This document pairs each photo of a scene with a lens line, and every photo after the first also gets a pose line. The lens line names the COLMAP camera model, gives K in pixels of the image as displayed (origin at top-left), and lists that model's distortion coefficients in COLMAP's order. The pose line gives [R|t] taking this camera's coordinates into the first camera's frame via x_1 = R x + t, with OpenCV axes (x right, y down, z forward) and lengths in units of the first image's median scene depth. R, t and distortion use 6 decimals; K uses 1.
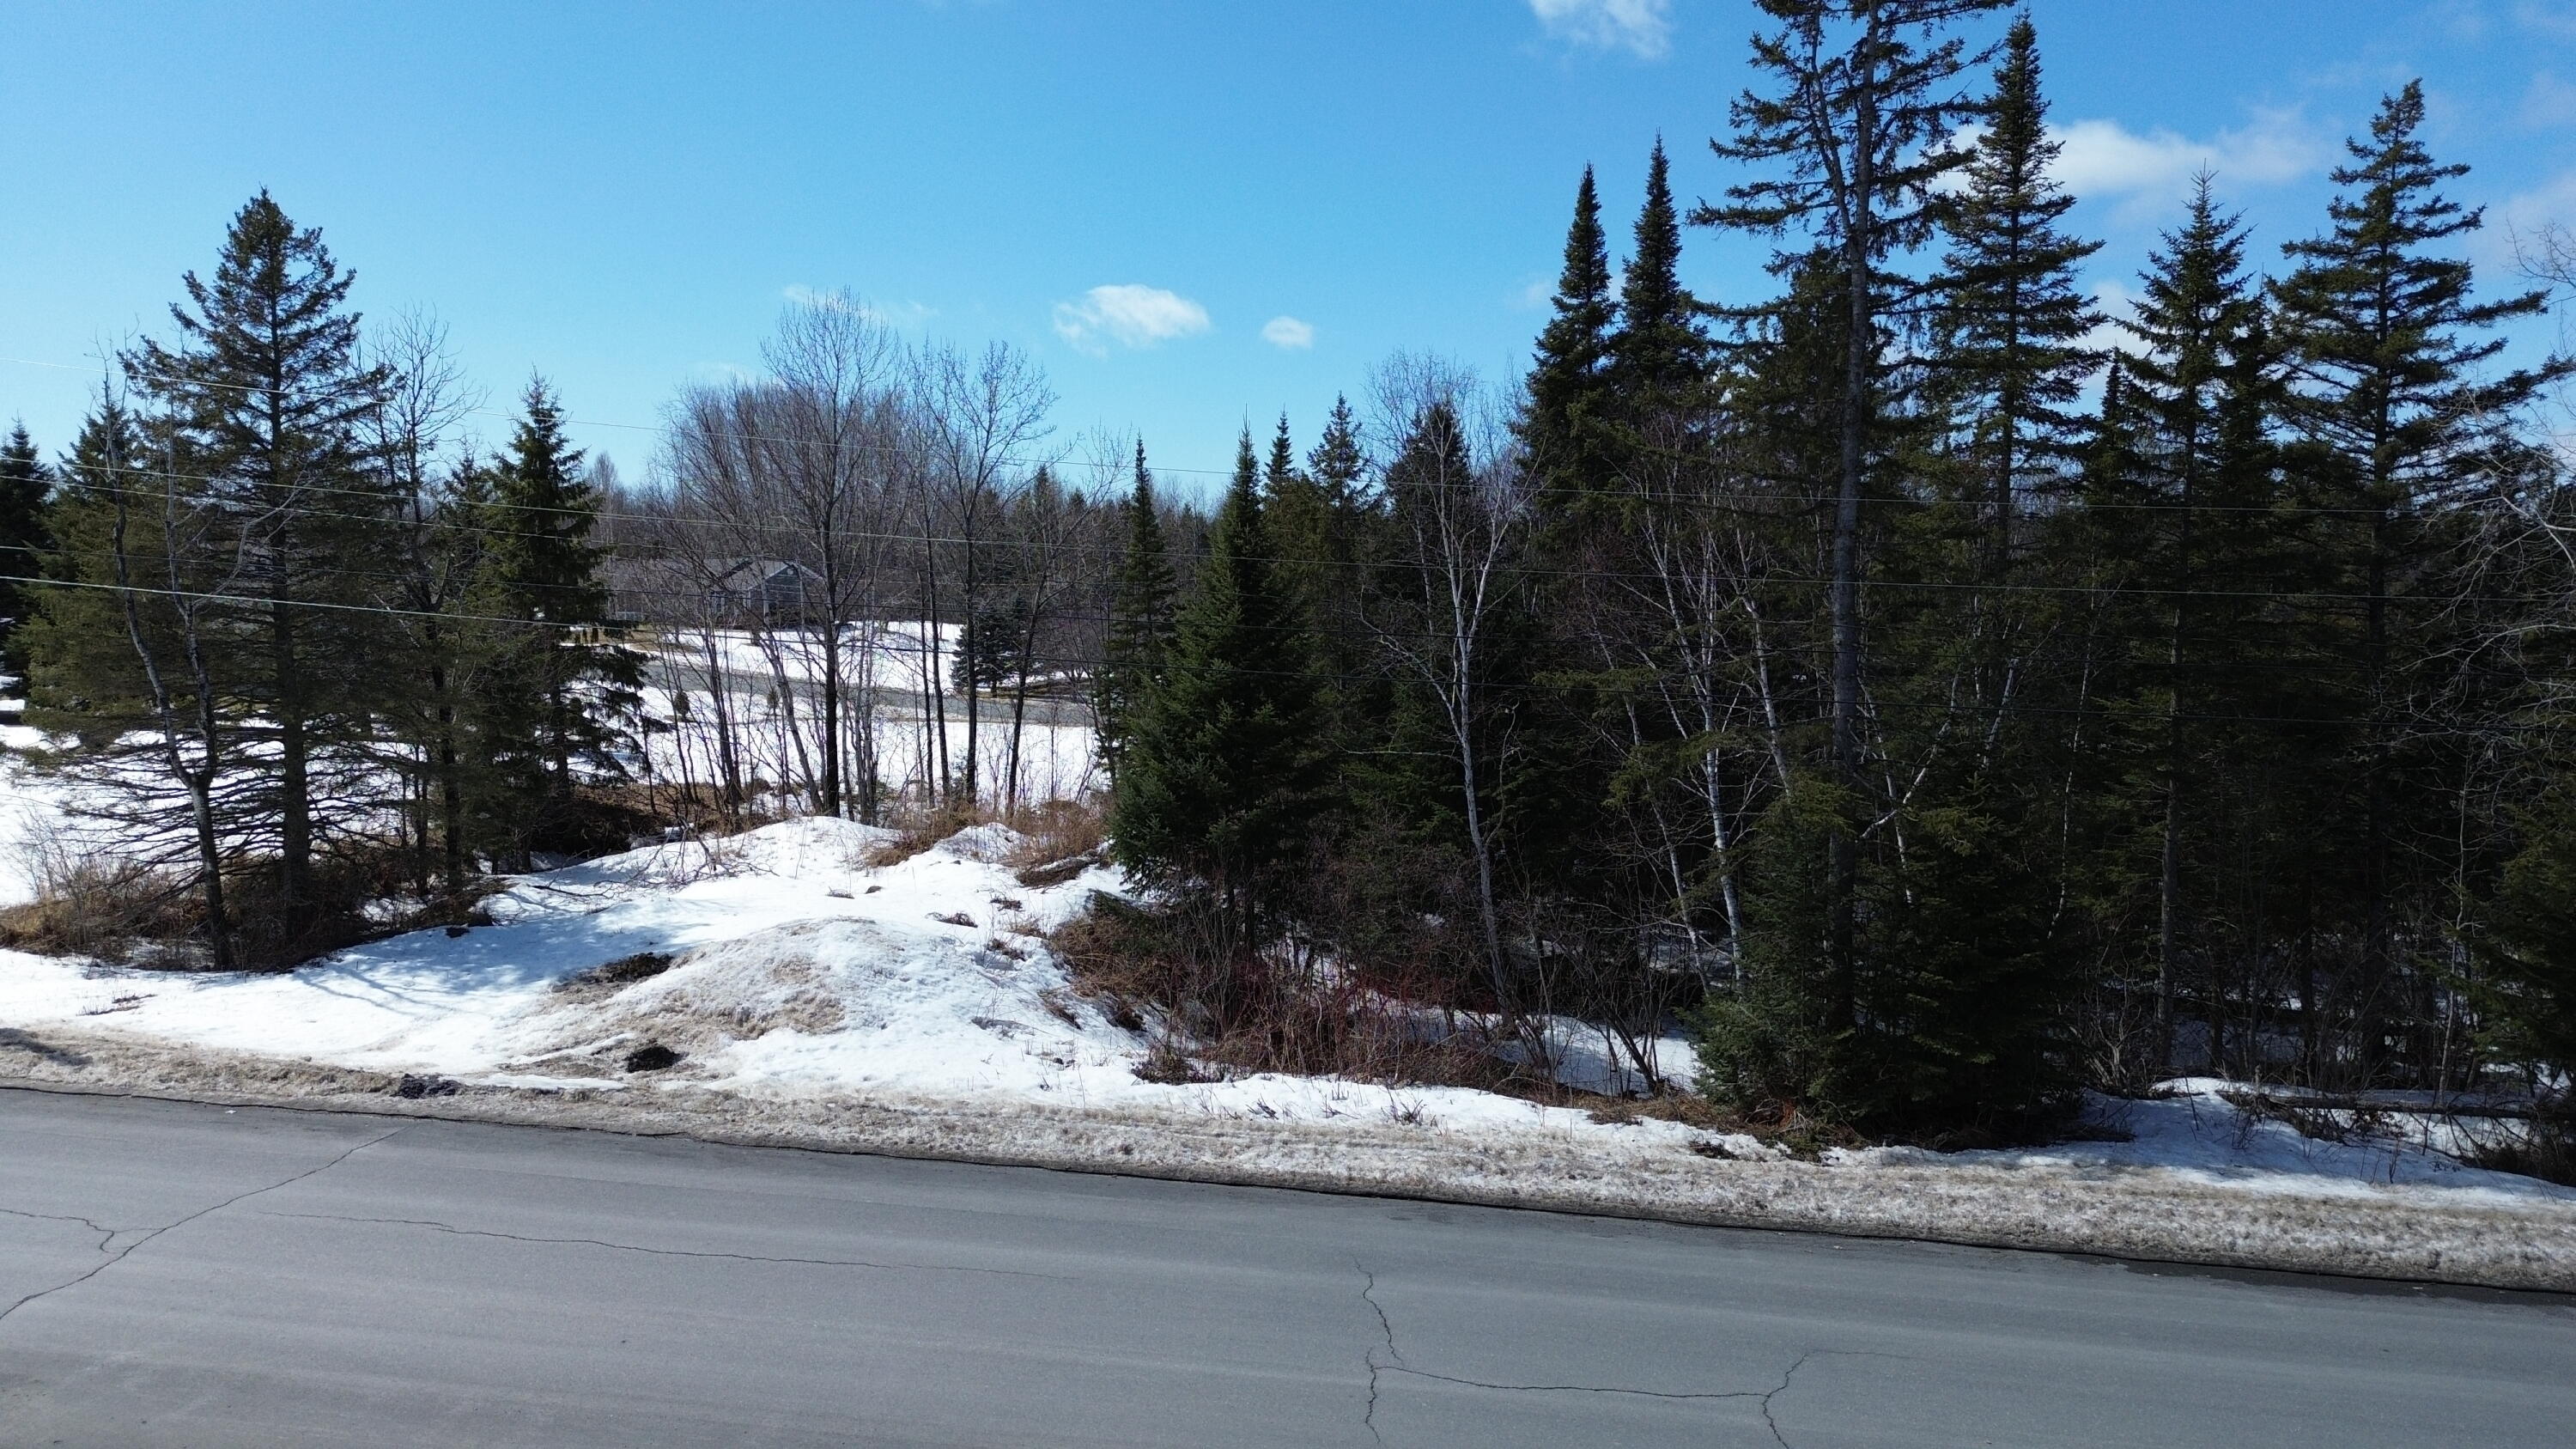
lens RADIAL K [[1782.2, 0, 1288.0], [0, 1782.2, 724.5], [0, 0, 1]] dist [0.092176, -0.063308]
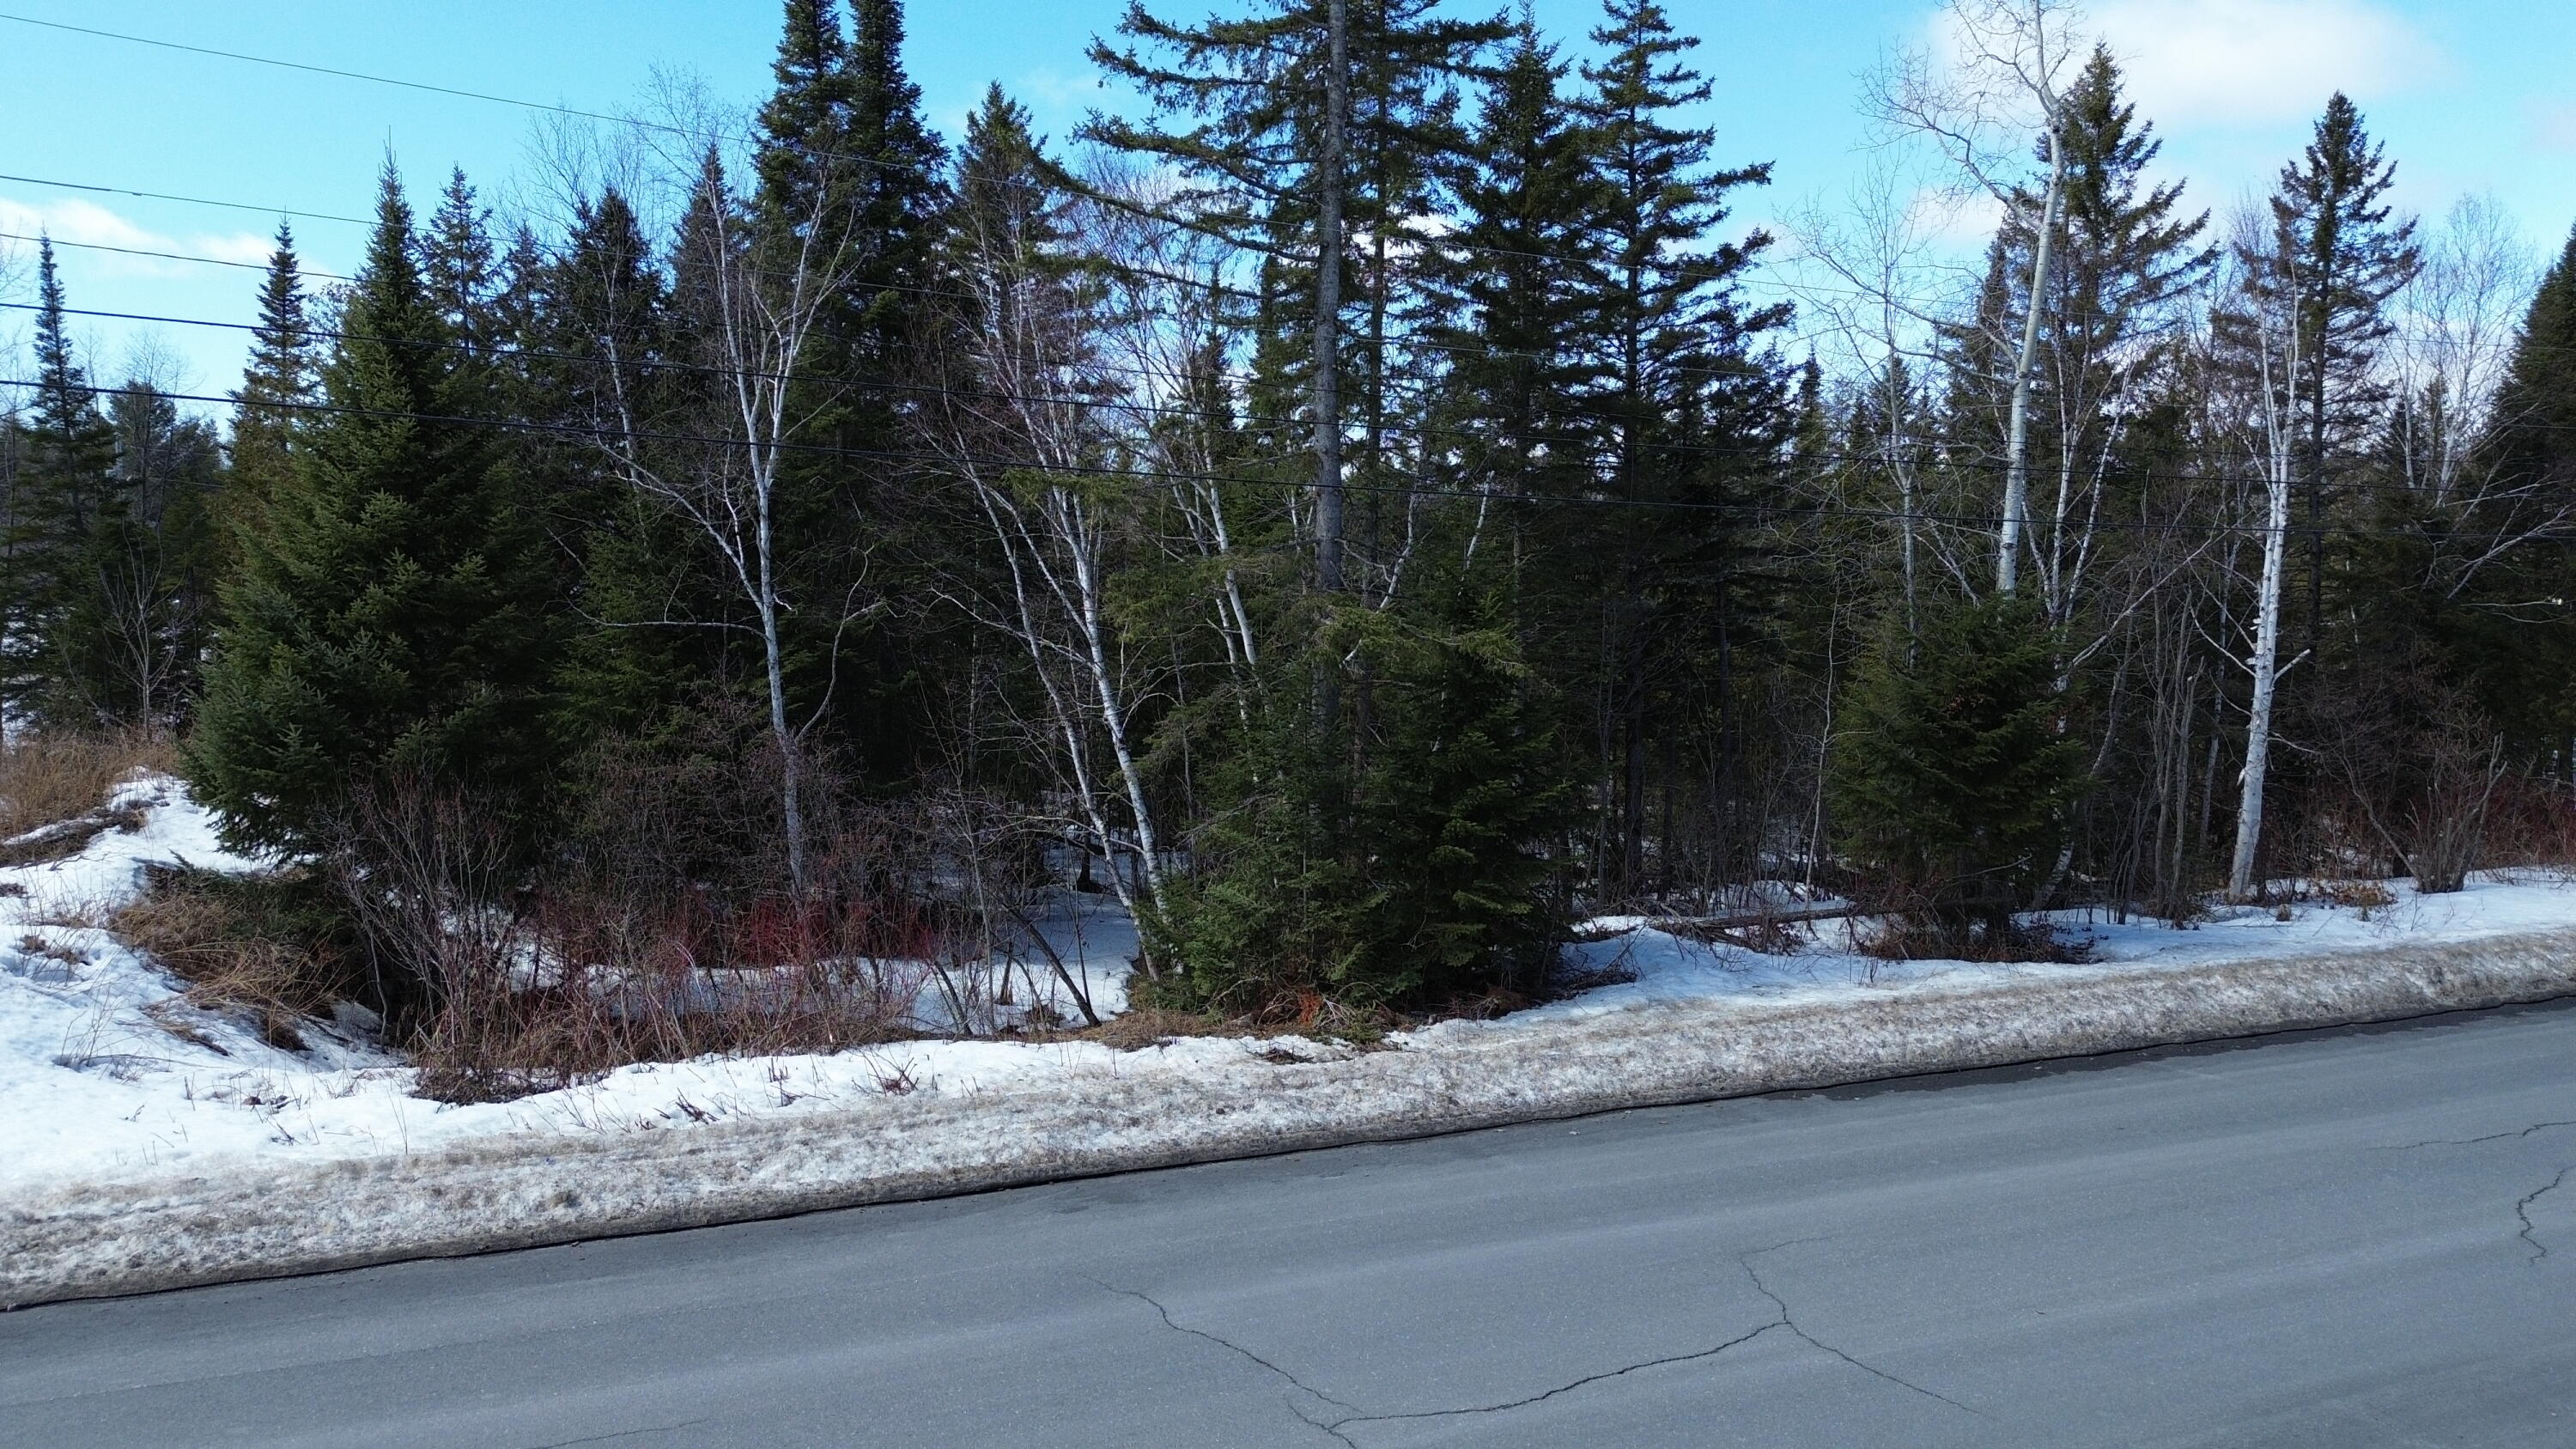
lens RADIAL K [[1808.5, 0, 1288.0], [0, 1808.5, 724.5], [0, 0, 1]] dist [0.091455, -0.092612]
pose [[0.833546, -0.050463, 0.550141, -0.159211], [0.040559, 0.998722, 0.030158, 0.049832], [-0.550959, -0.002825, 0.834527, 0.254379]]
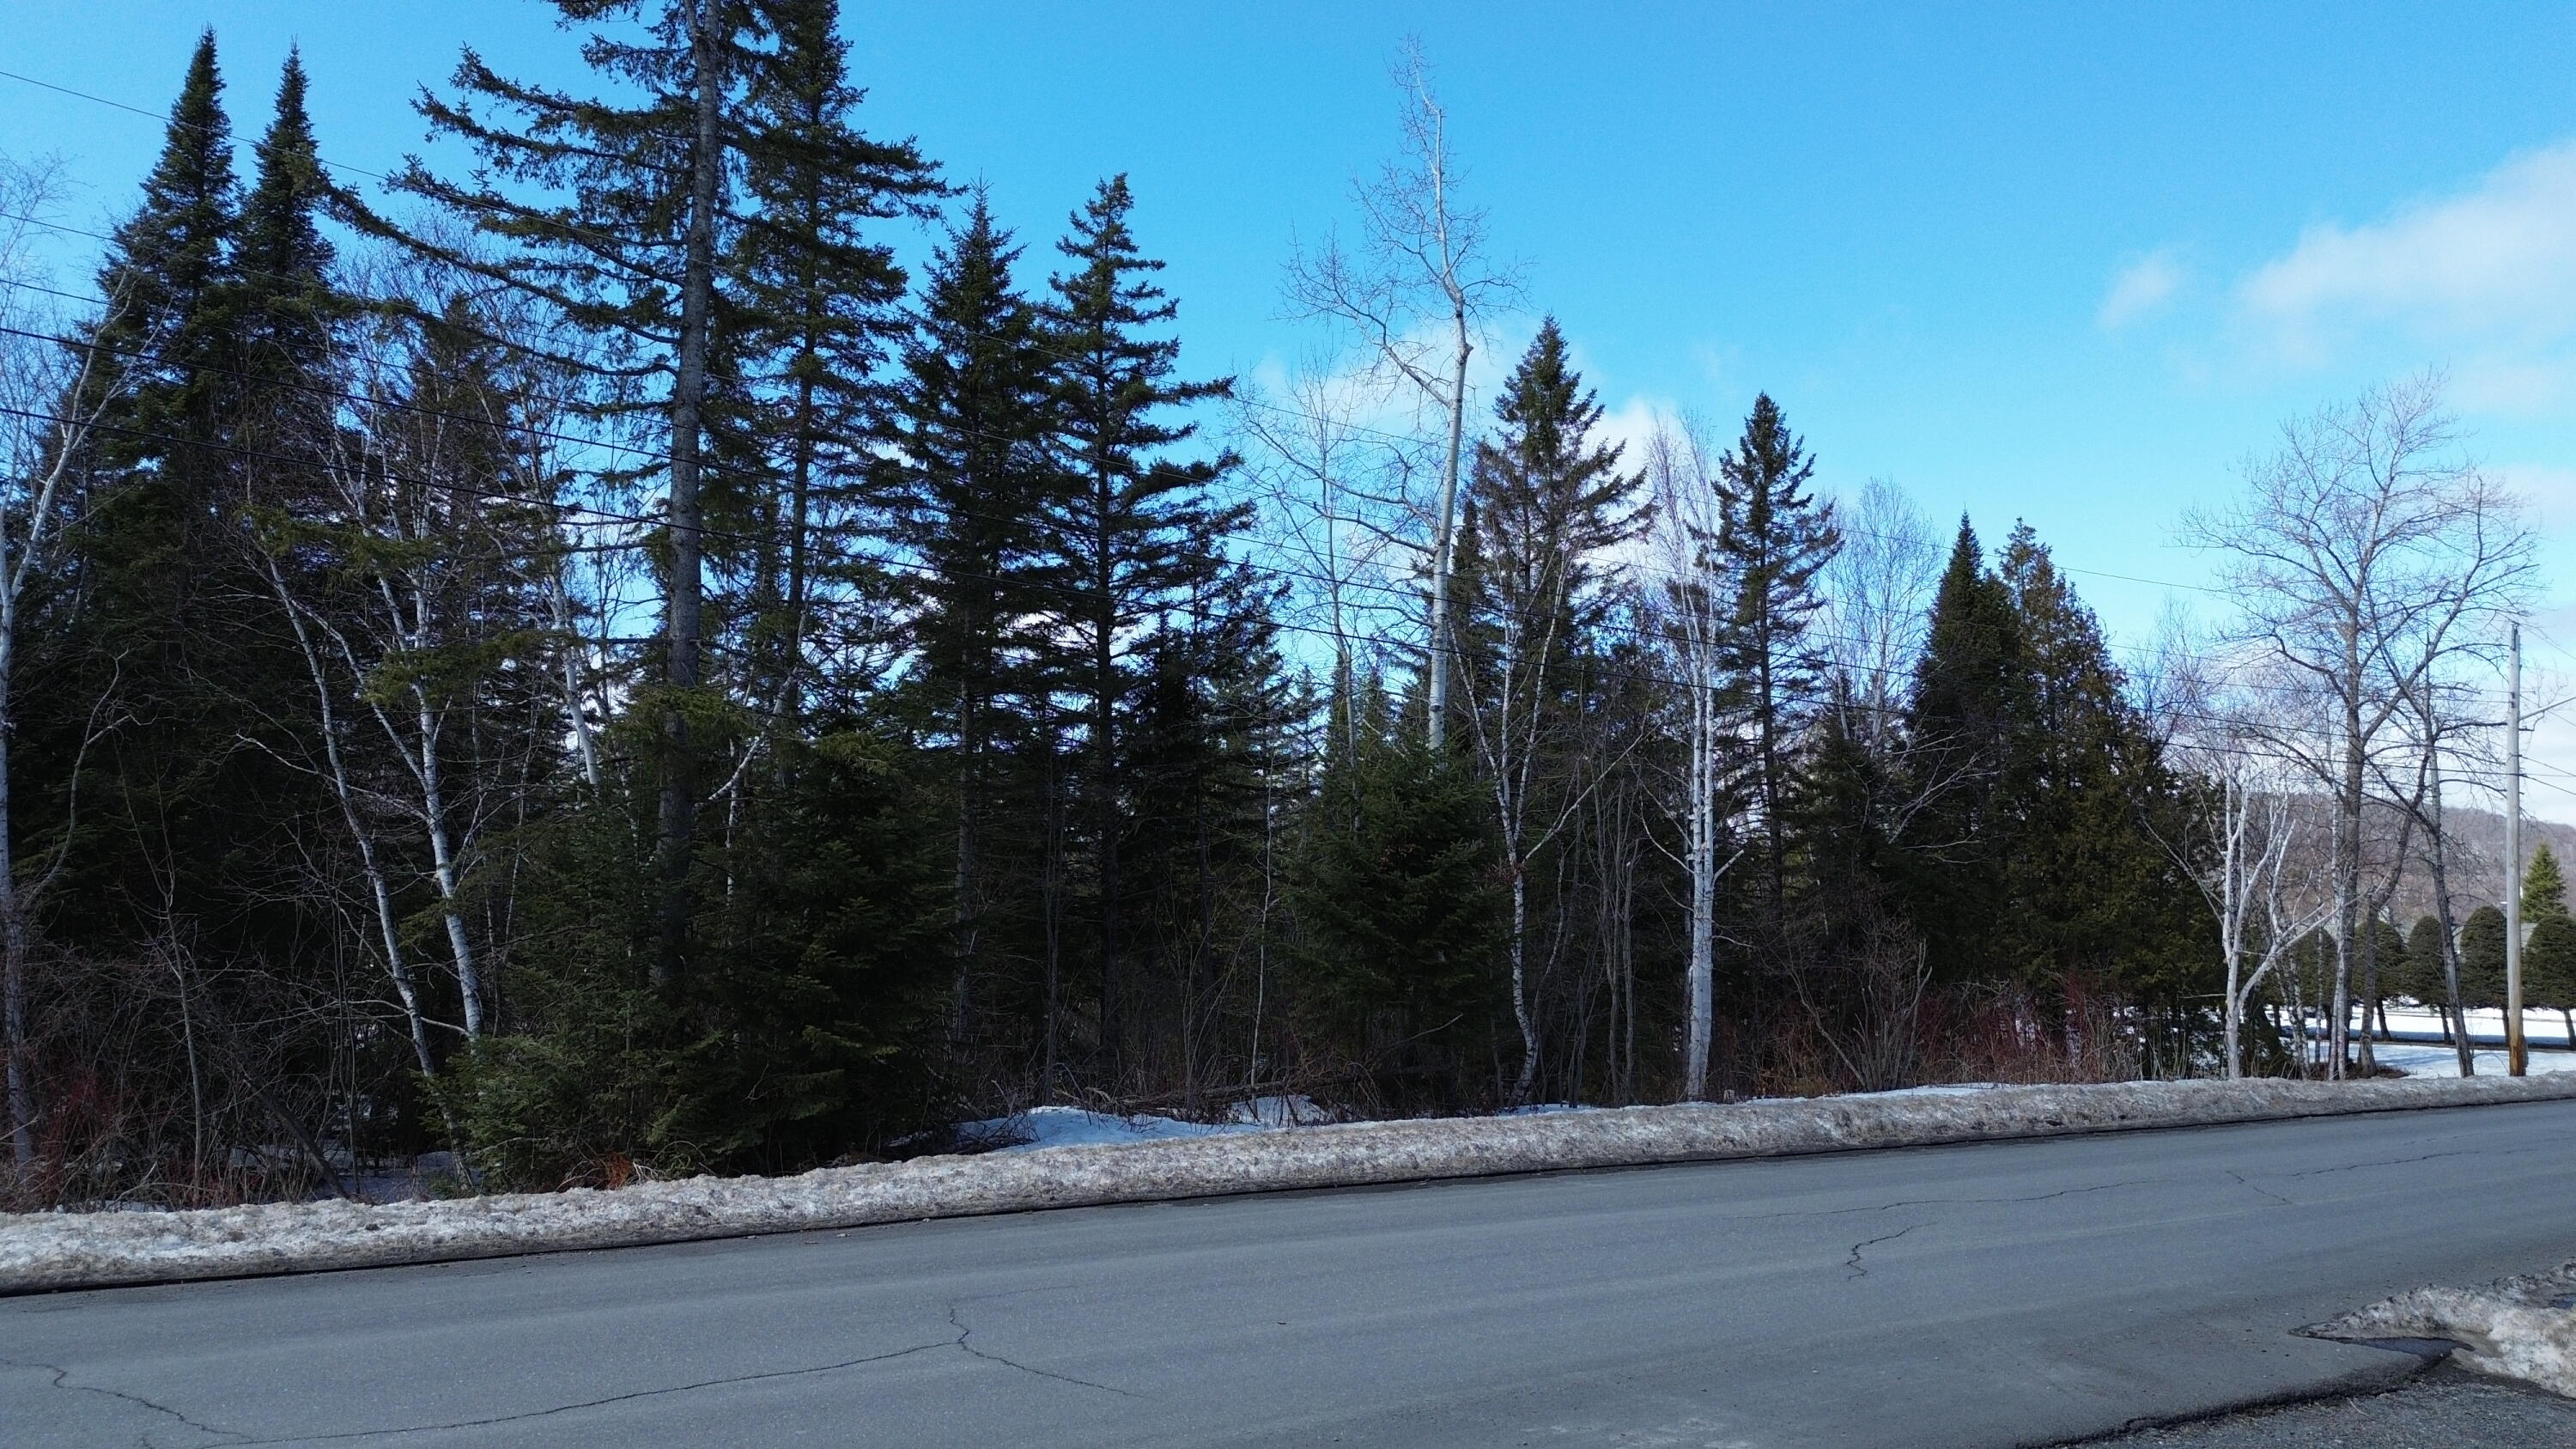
lens RADIAL K [[1813.9, 0, 1288.0], [0, 1813.9, 724.5], [0, 0, 1]] dist [0.080571, -0.076923]
pose [[0.700774, 0.078124, 0.709093, -0.049073], [0.050387, 0.986082, -0.158437, 0.142962], [-0.711602, 0.146758, 0.687084, 0.255236]]
